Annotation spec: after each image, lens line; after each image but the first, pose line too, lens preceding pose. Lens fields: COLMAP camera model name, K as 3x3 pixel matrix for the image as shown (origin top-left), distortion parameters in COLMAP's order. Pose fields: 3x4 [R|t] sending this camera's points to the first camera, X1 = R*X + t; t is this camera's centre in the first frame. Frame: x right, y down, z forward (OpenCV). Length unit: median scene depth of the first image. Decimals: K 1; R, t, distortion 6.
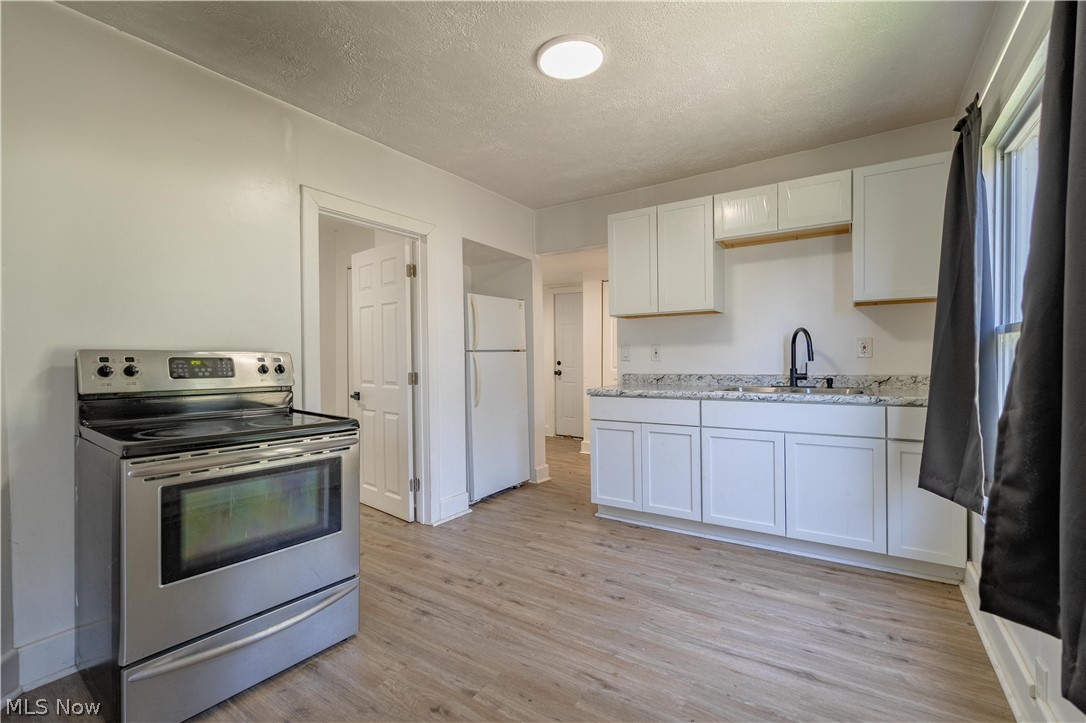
lens RADIAL K [[475.6, 0, 542.7], [0, 475.6, 366.4], [0, 0, 1]] dist [-0.001603, 0.000730]
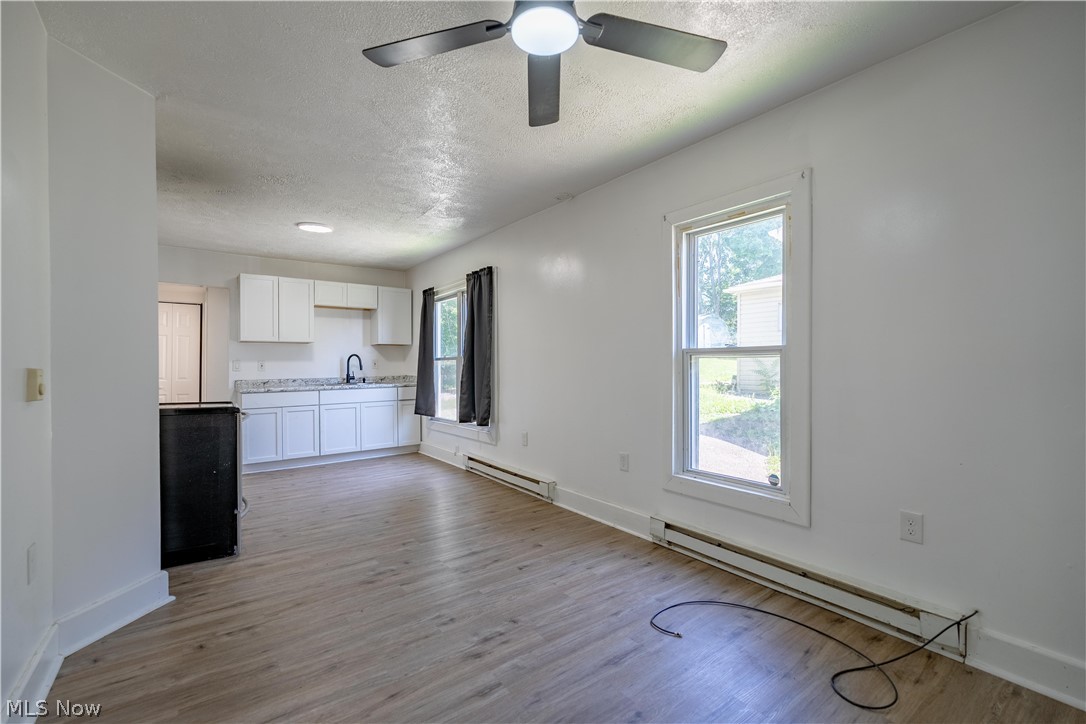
lens RADIAL K [[475.6, 0, 543.4], [0, 475.6, 365.4], [0, 0, 1]] dist [-0.001603, 0.000730]
pose [[0.345402, 0.000165, 0.938455, -1.123444], [0.018075, 0.999813, -0.006829, -0.003049], [-0.938281, 0.019321, 0.345334, -0.495496]]
